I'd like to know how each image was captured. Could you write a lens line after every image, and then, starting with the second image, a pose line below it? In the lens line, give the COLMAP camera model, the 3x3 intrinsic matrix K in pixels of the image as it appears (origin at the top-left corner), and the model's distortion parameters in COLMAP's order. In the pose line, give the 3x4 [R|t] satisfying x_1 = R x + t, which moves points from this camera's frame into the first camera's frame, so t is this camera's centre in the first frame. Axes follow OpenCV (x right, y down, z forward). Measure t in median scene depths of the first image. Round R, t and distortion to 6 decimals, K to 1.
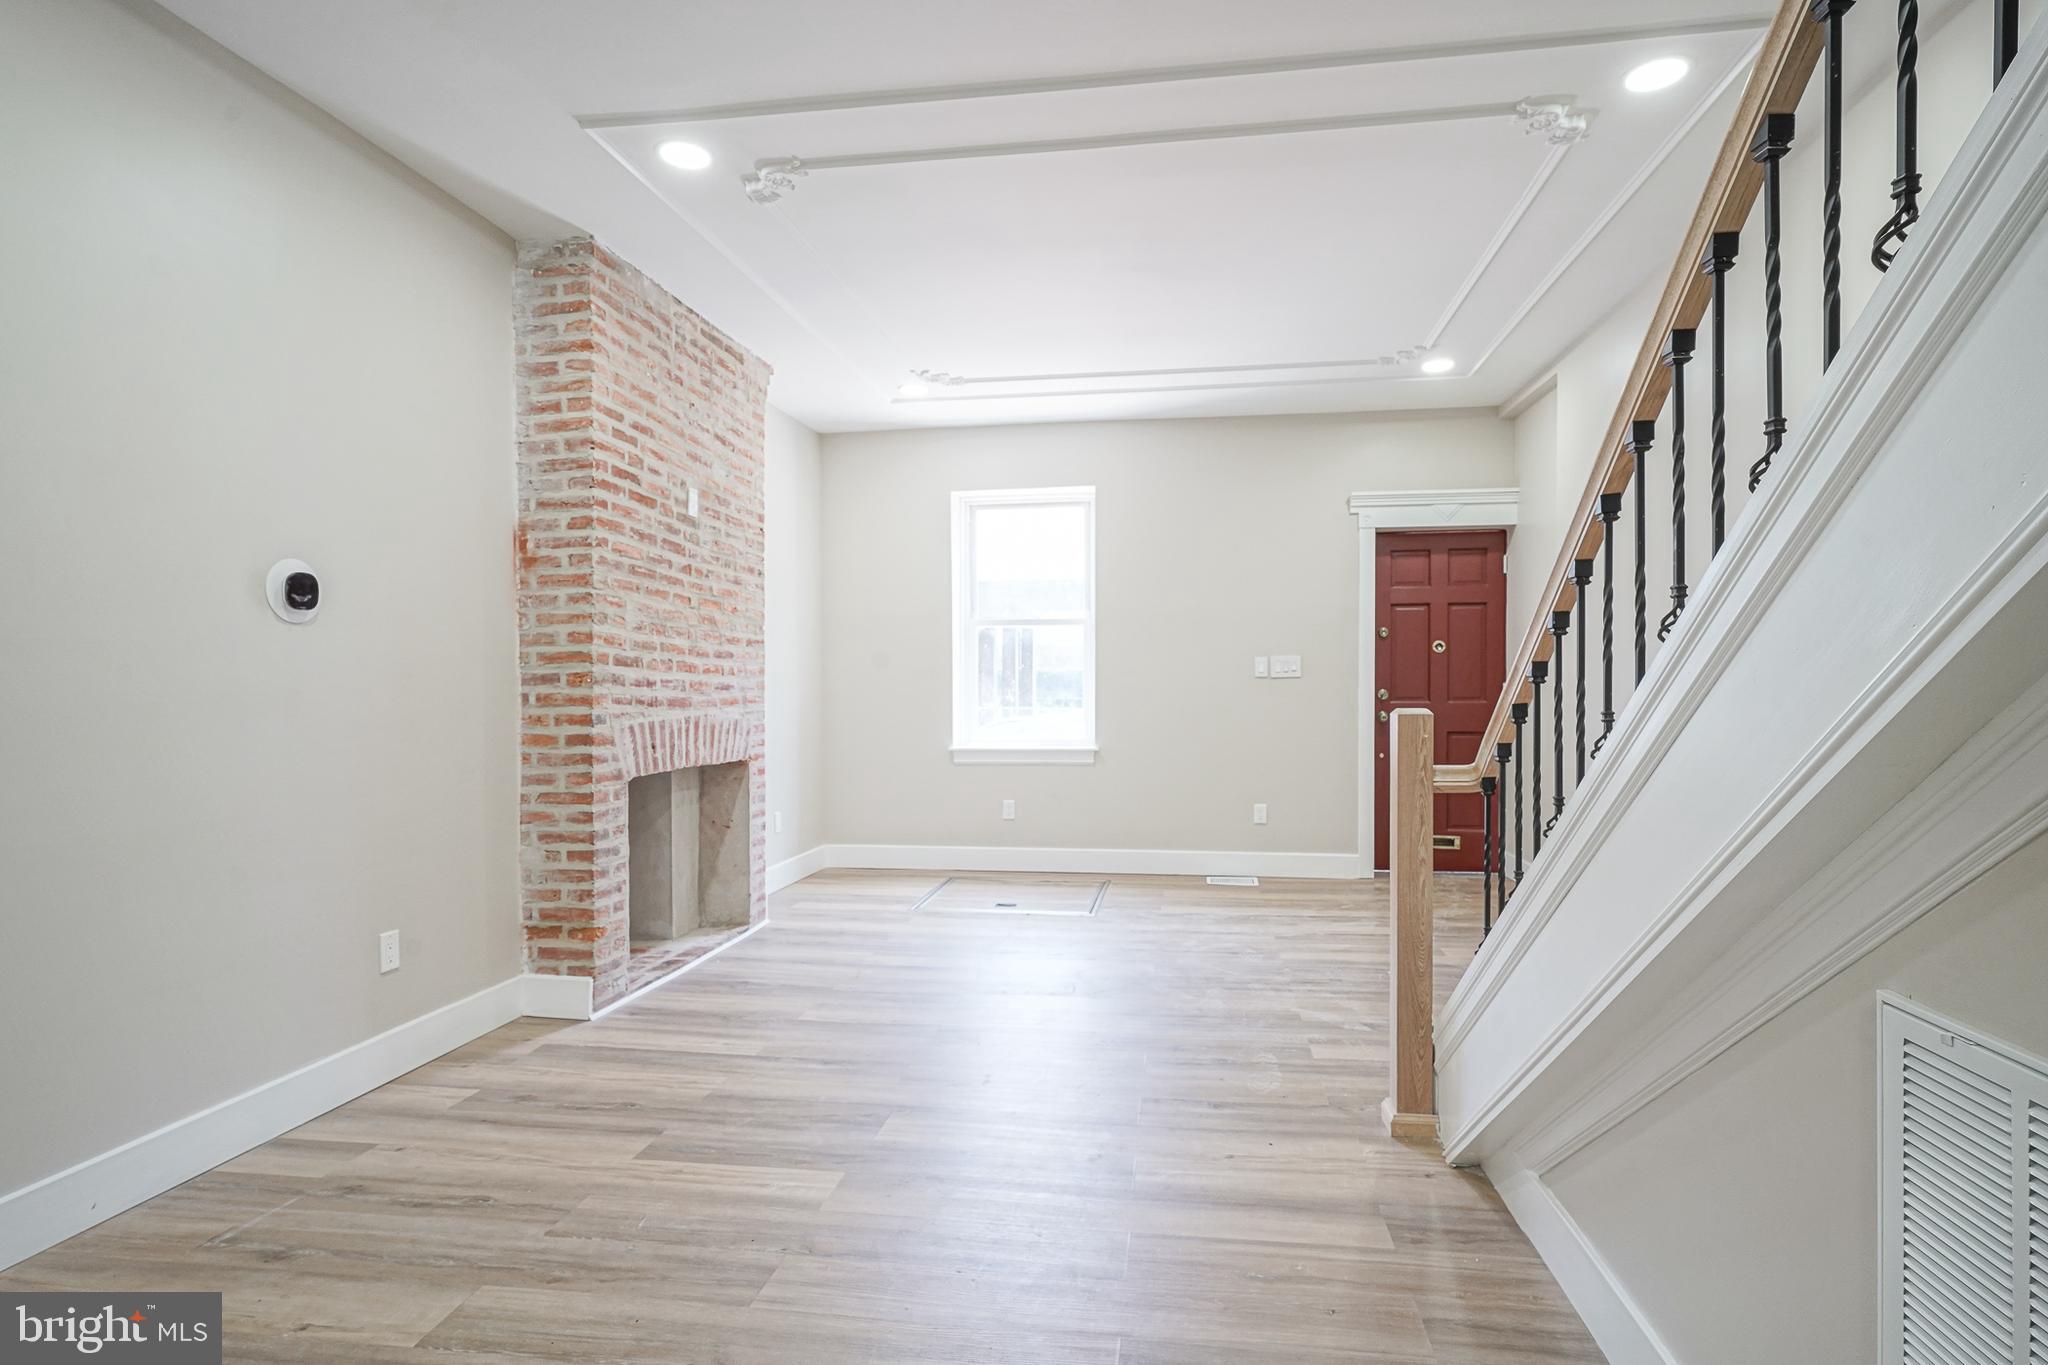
lens RADIAL K [[1213.6, 0, 996.3], [0, 1213.6, 715.8], [0, 0, 1]] dist [-0.007741, 0.002389]
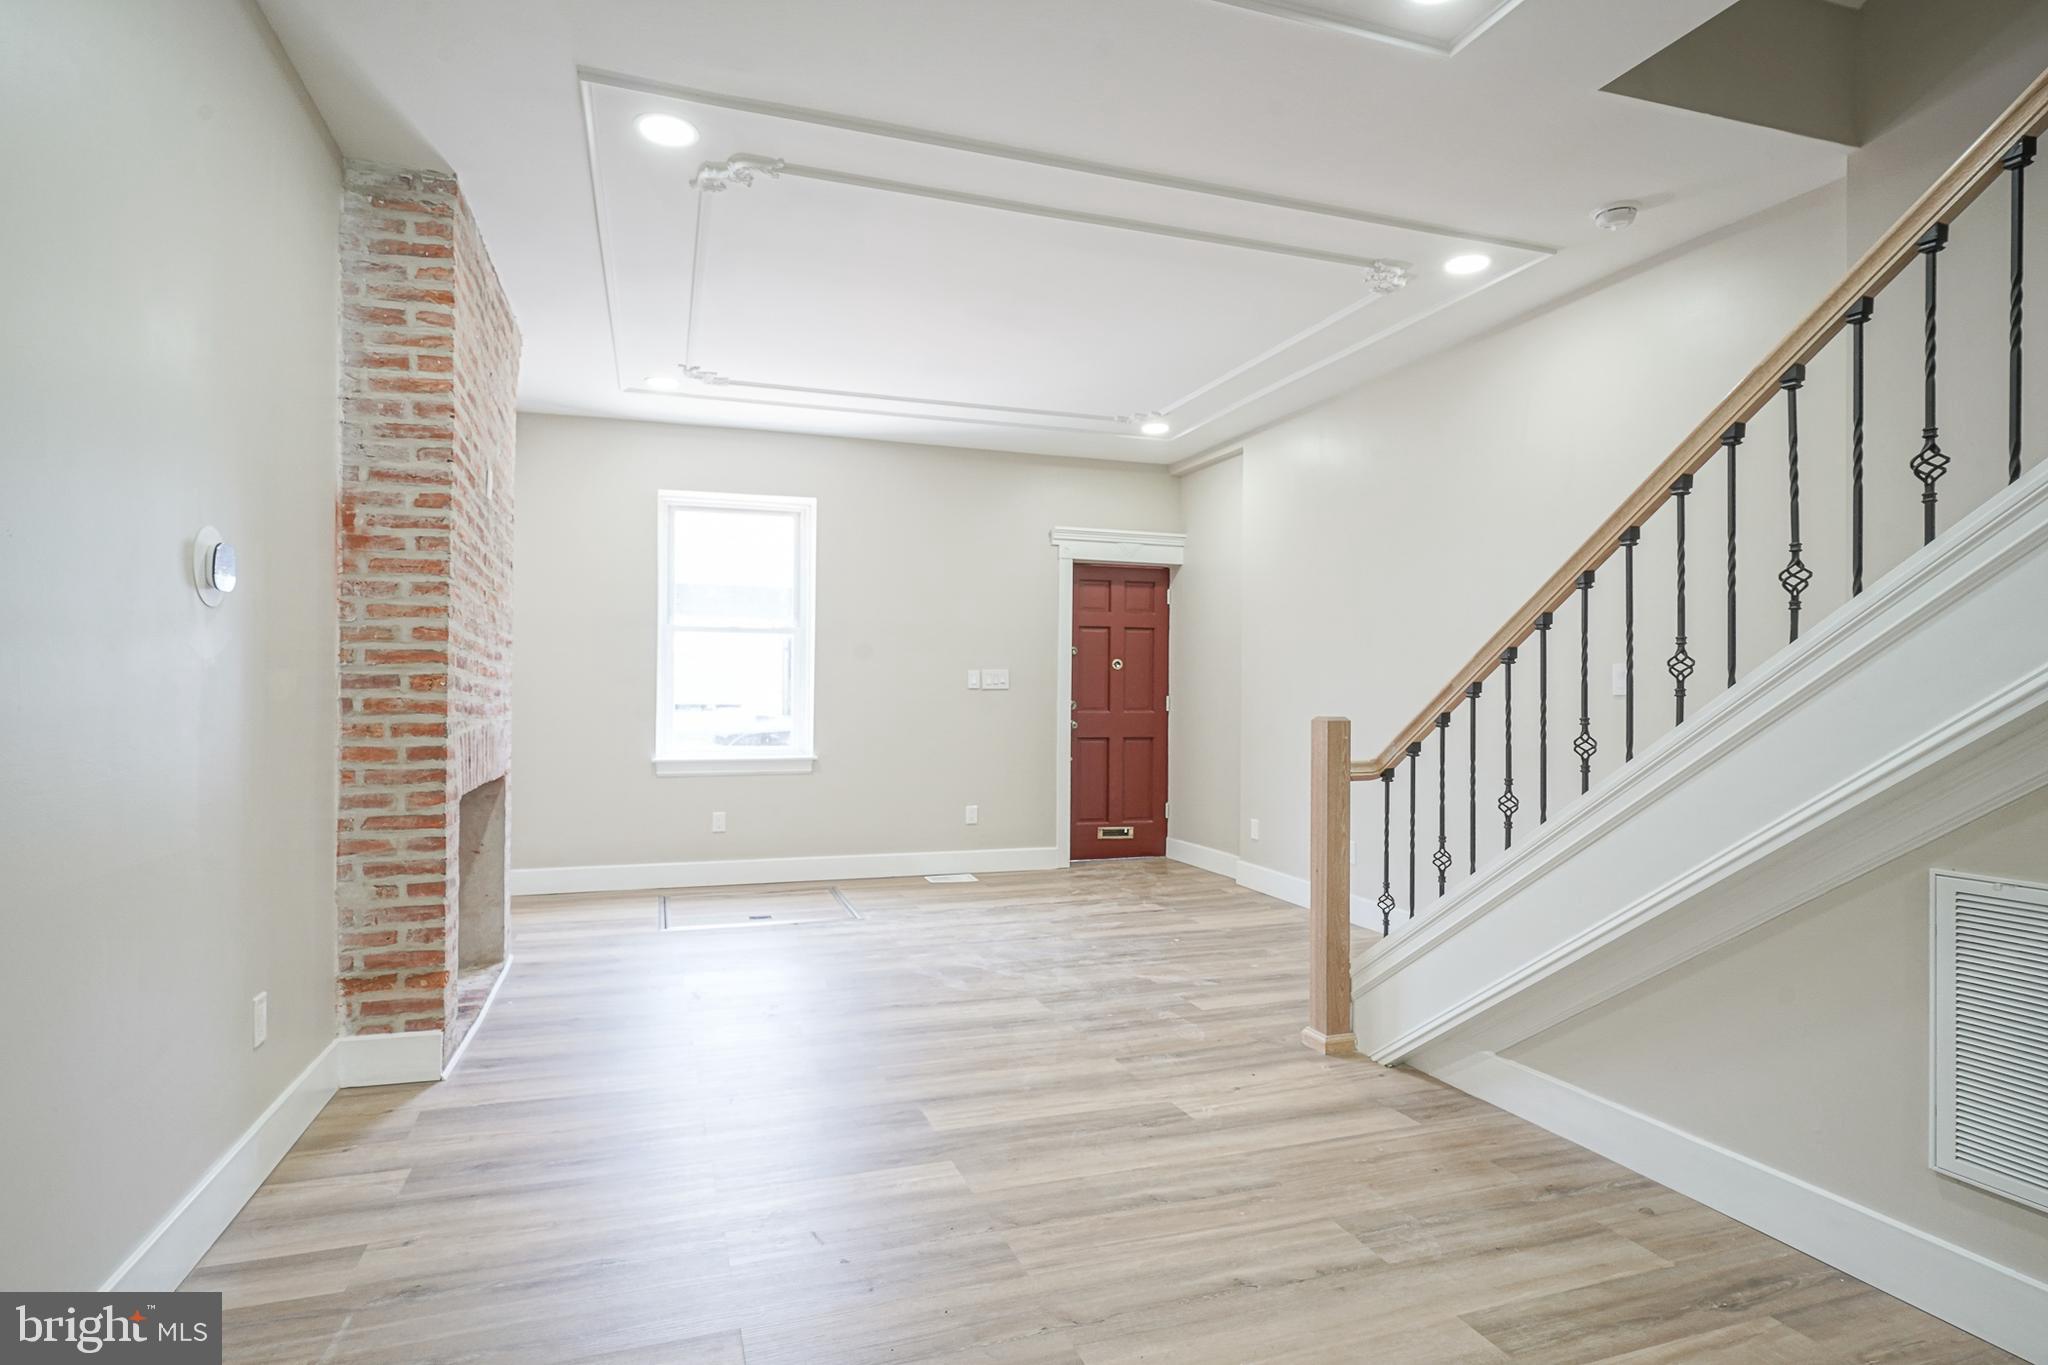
lens RADIAL K [[1167.9, 0, 1178.9], [0, 1167.9, 699.9], [0, 0, 1]] dist [-0.004663, 0.001514]
pose [[0.856215, 0.008260, 0.516554, -0.314600], [0.002994, 0.999776, -0.020950, 0.001147], [-0.516611, 0.019485, 0.855999, 0.019840]]
